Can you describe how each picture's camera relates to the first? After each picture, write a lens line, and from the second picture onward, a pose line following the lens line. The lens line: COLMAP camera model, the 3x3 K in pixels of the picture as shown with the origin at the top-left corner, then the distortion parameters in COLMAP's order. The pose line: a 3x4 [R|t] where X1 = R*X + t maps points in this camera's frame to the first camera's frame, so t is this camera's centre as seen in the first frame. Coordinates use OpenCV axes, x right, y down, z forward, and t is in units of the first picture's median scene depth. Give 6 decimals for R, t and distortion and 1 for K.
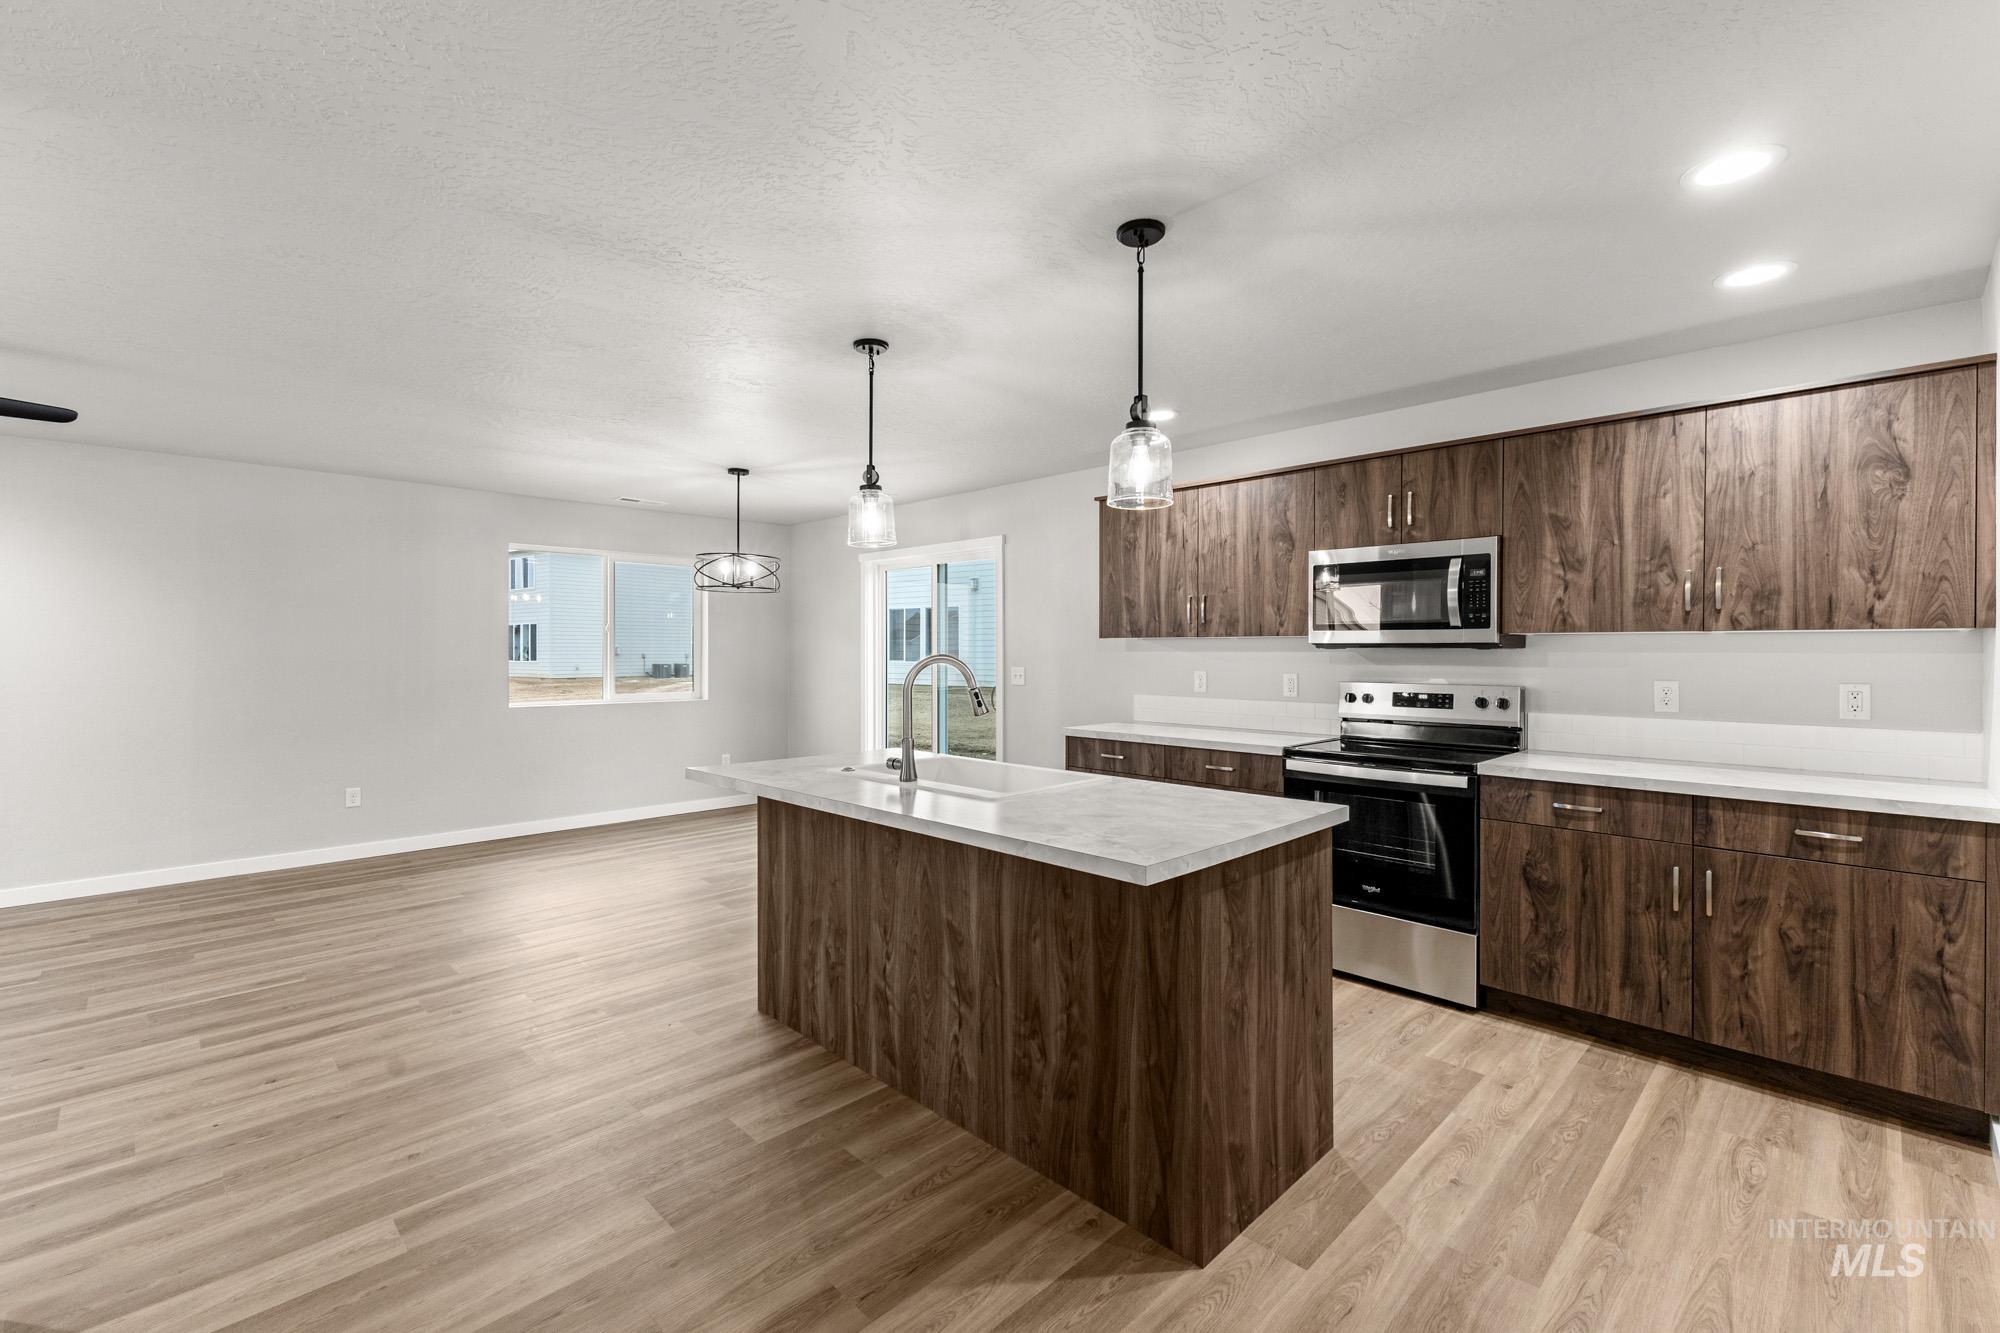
lens RADIAL K [[865.2, 0, 1003.8], [0, 865.2, 651.3], [0, 0, 1]] dist [0.008792, 0.000397]
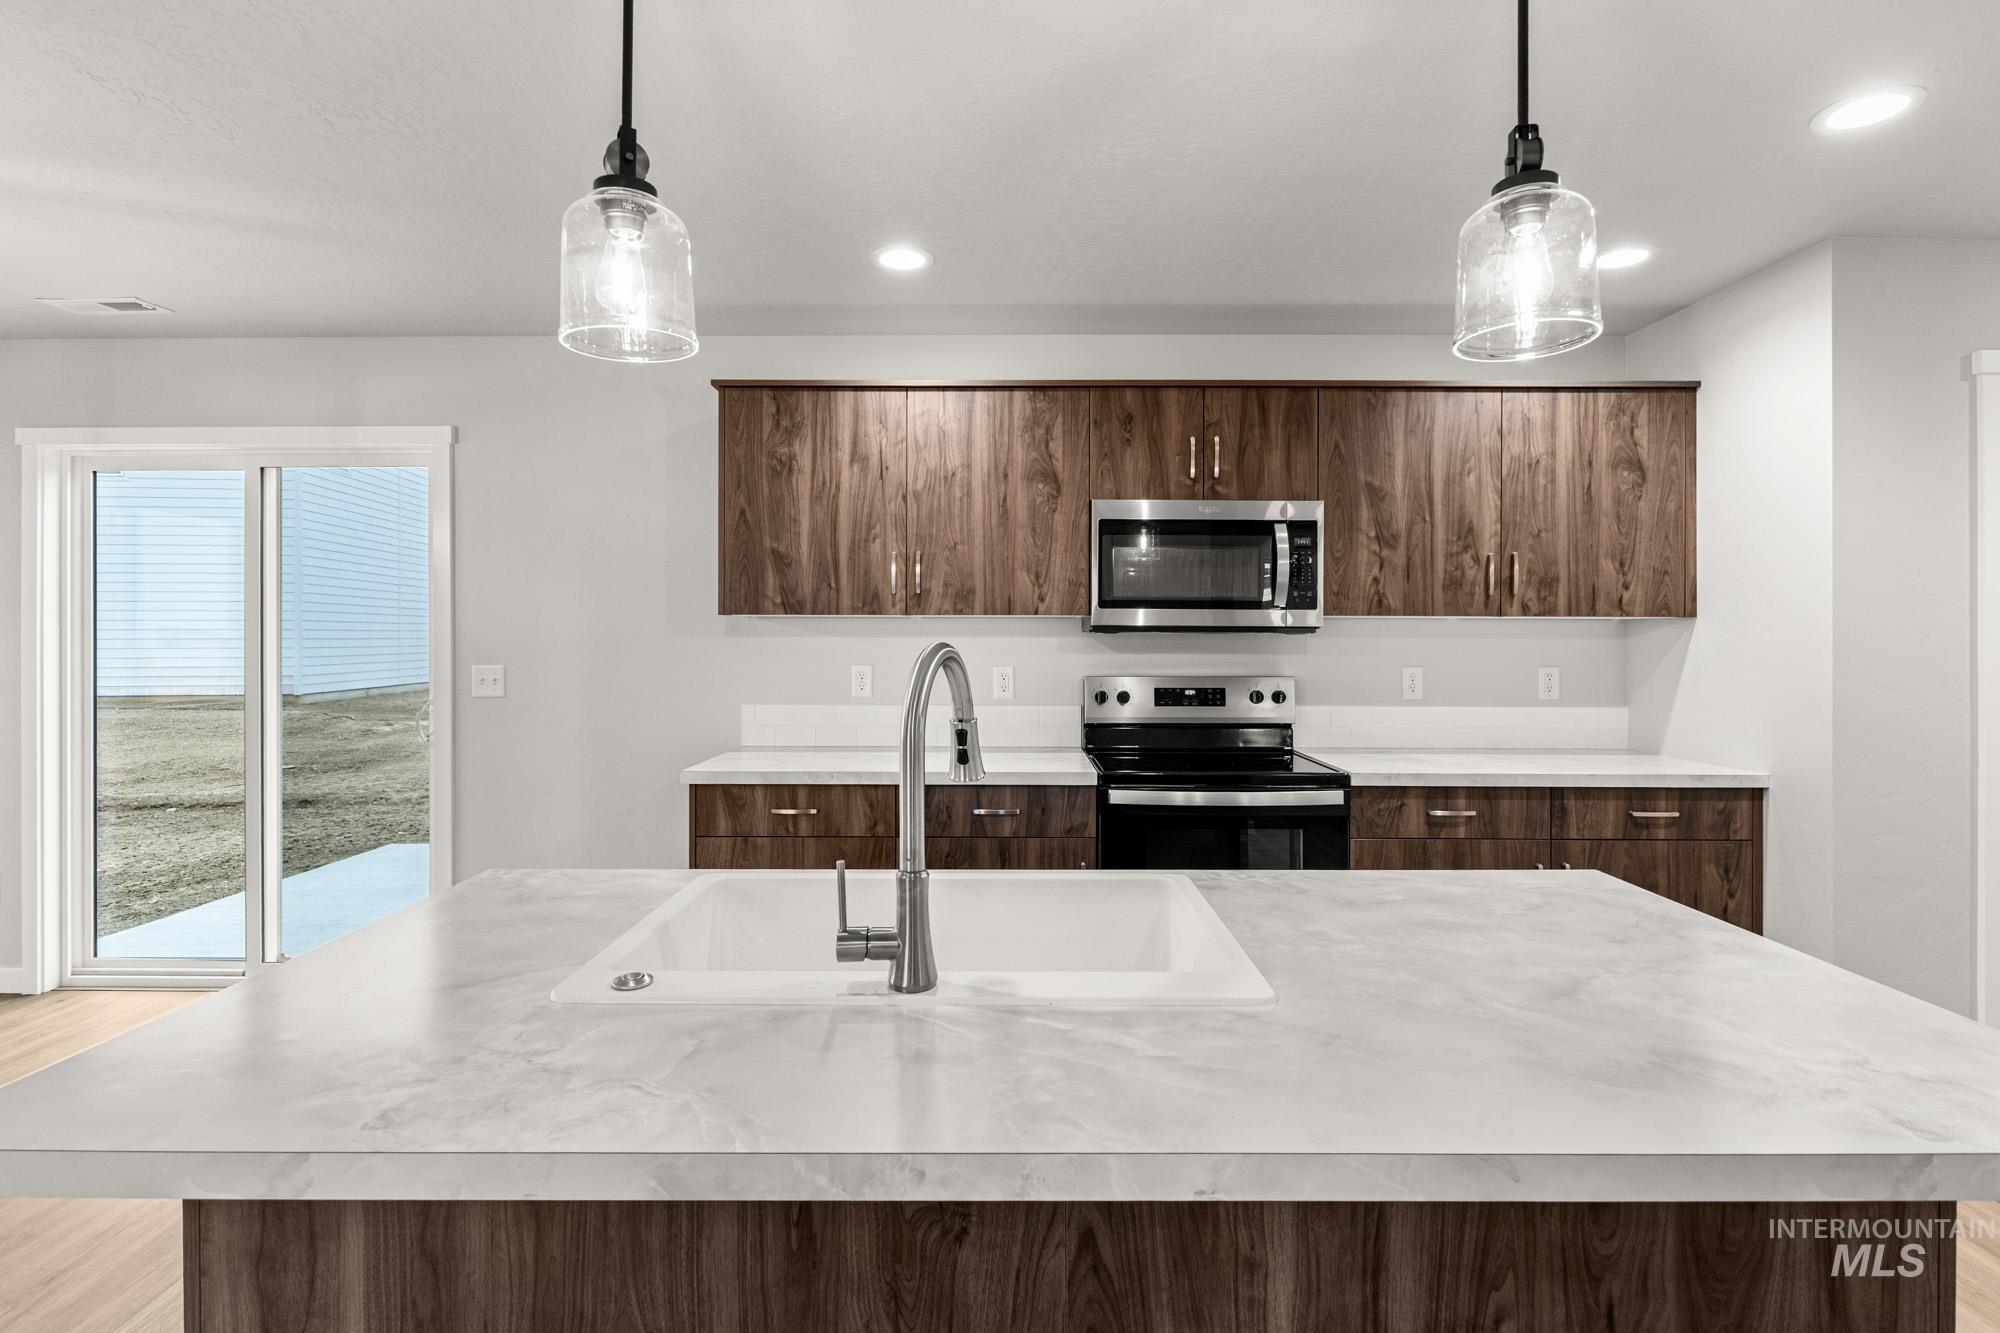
lens RADIAL K [[942.0, 0, 1005.9], [0, 942.0, 639.5], [0, 0, 1]] dist [-0.002779, -0.000170]
pose [[0.709551, -0.000486, 0.704654, -0.317024], [-0.001084, 0.999998, 0.001782, 0.001444], [-0.704653, -0.002029, 0.709549, 0.598971]]
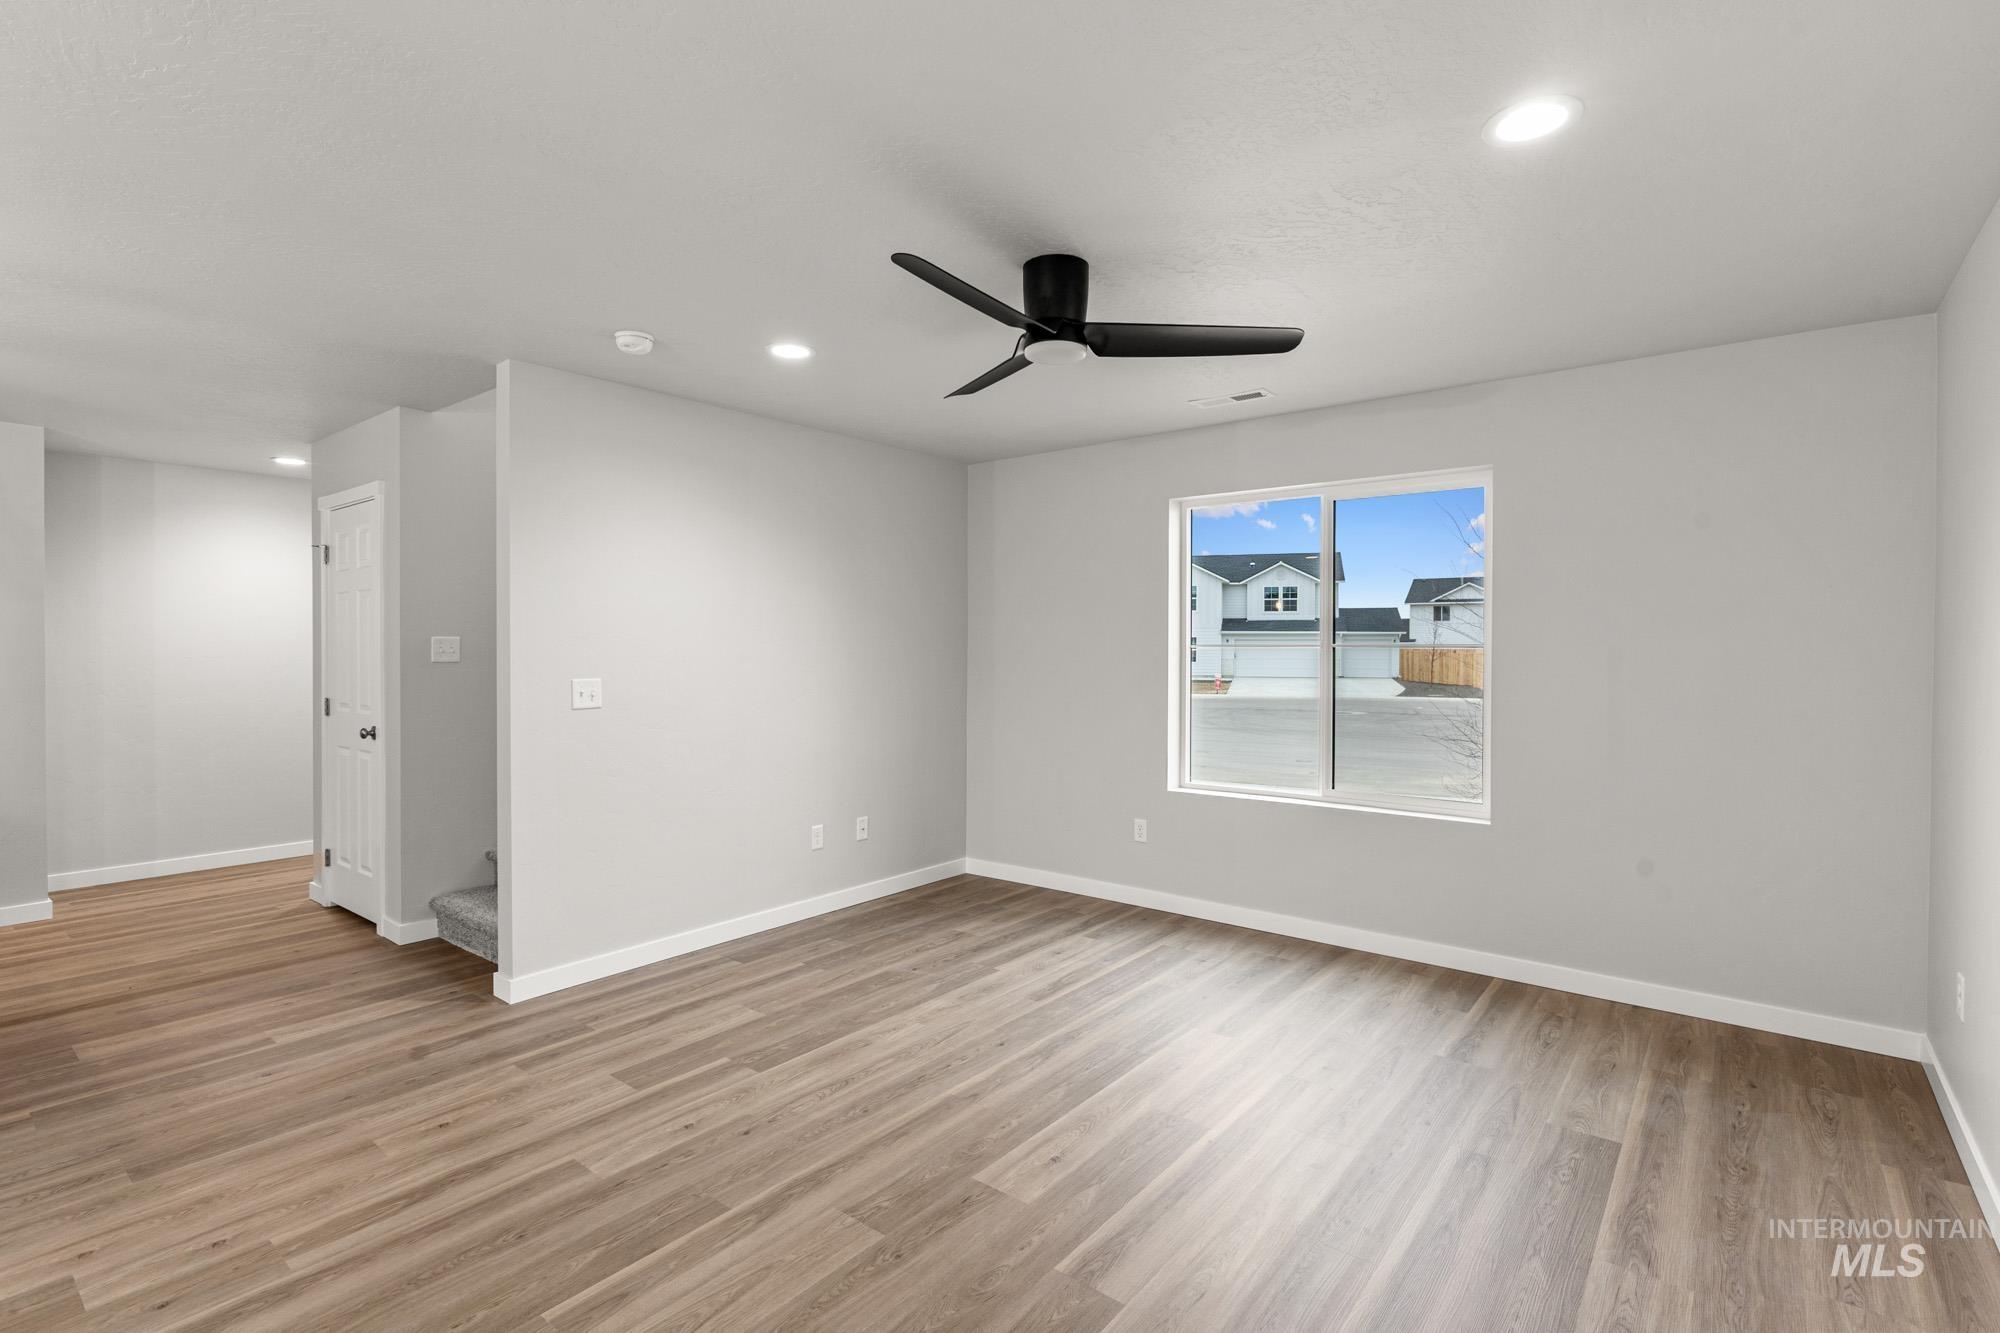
lens RADIAL K [[933.8, 0, 1006.3], [0, 933.8, 659.7], [0, 0, 1]] dist [0.000111, 0.000113]
pose [[-0.993577, -0.000380, -0.113159, -1.123396], [-0.001870, 0.999913, 0.013060, -0.003842], [0.113144, 0.013187, -0.993491, 1.735340]]
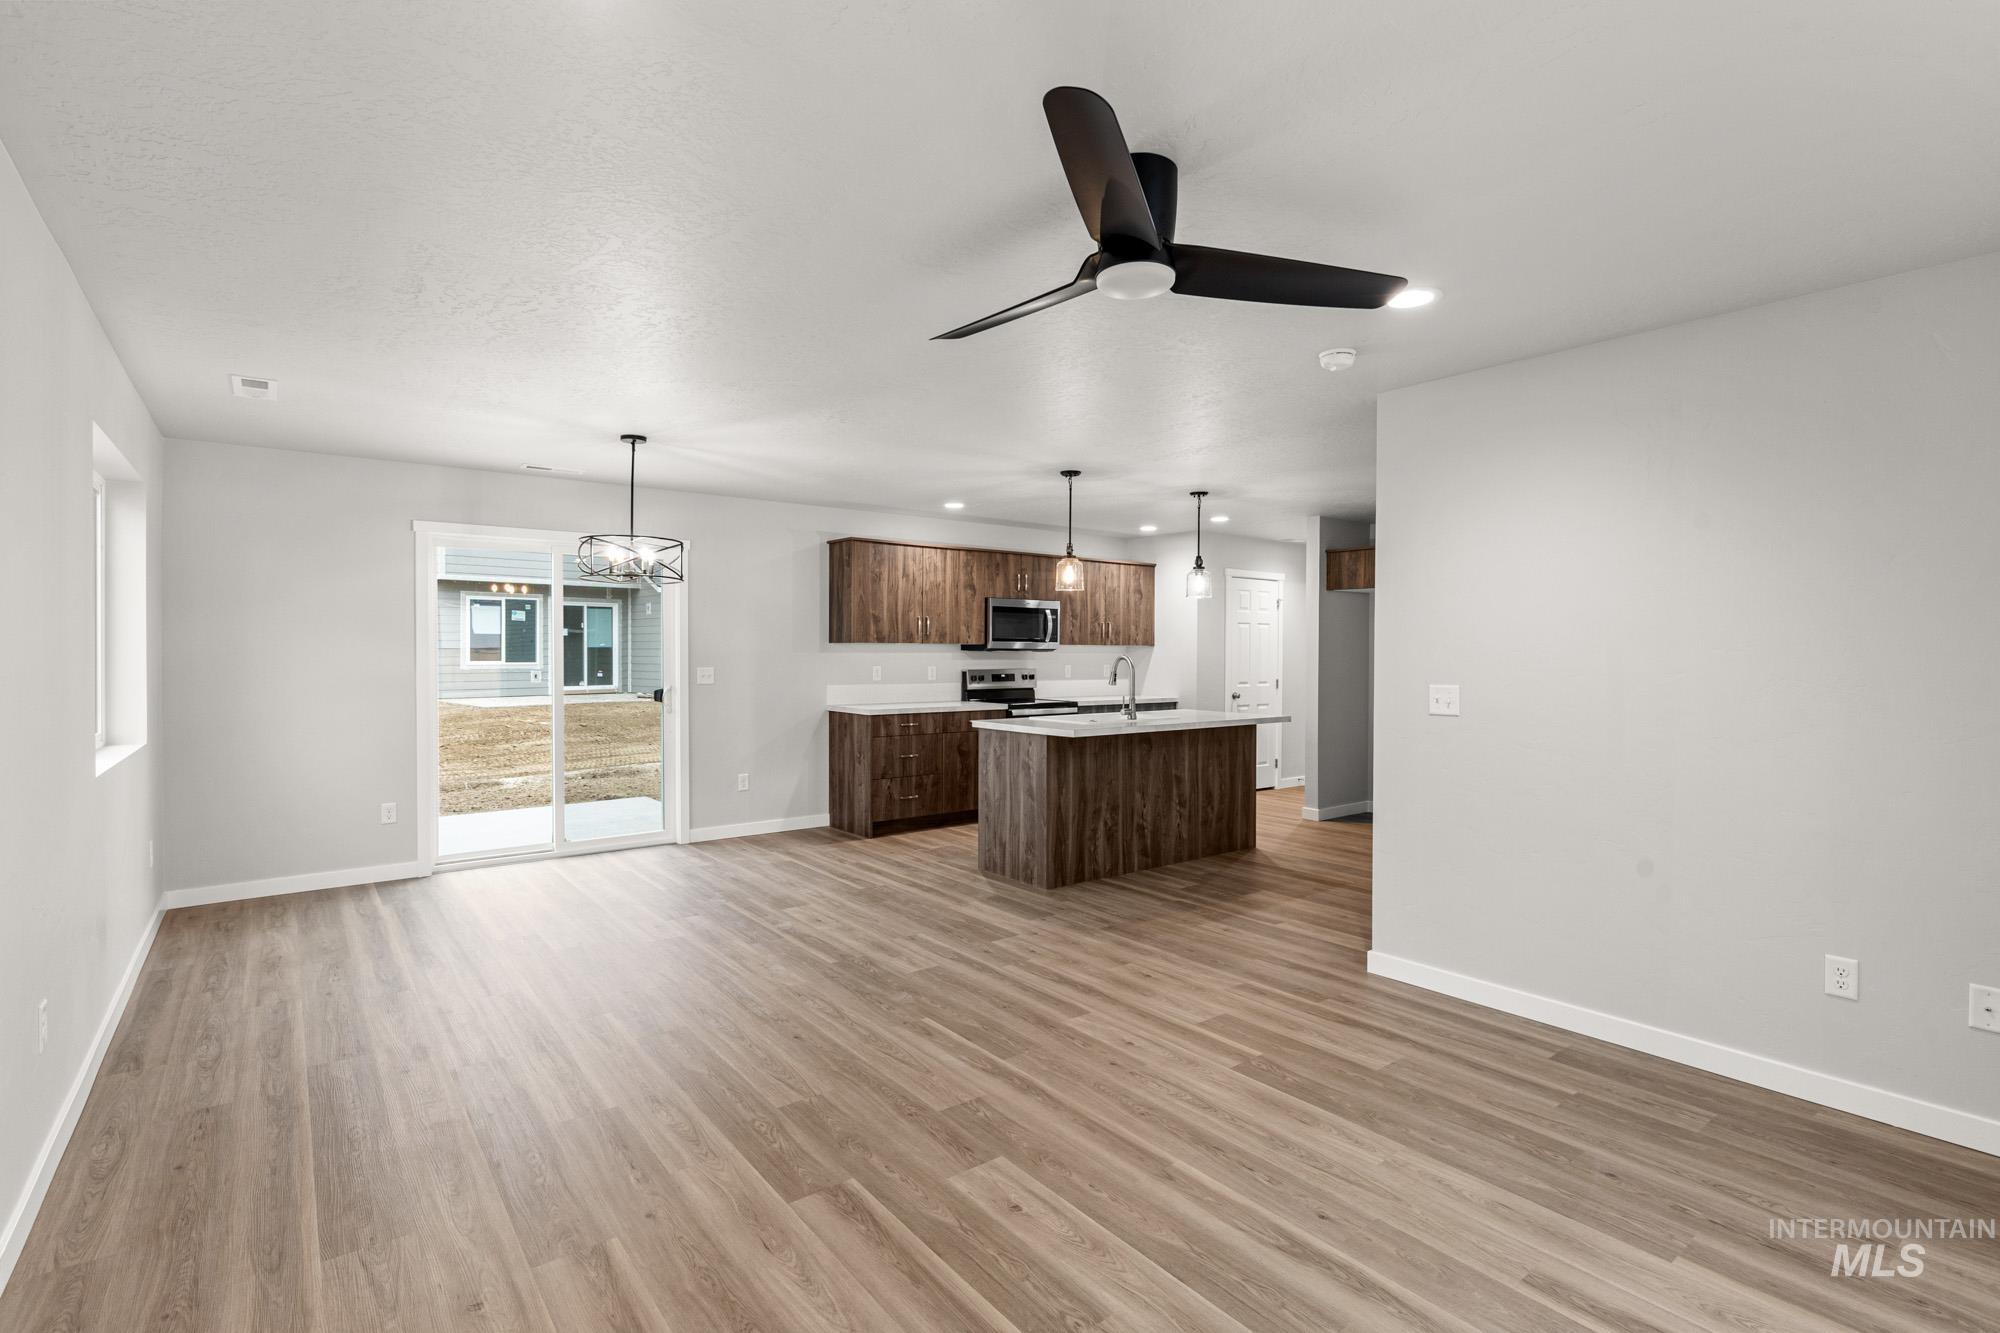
lens RADIAL K [[933.8, 0, 1006.3], [0, 933.8, 659.7], [0, 0, 1]] dist [0.000111, 0.000113]
pose [[0.118736, -0.008561, 0.992889, -1.957722], [-0.003467, 0.999953, 0.009037, -0.003960], [-0.992920, -0.004515, 0.118701, 0.898815]]
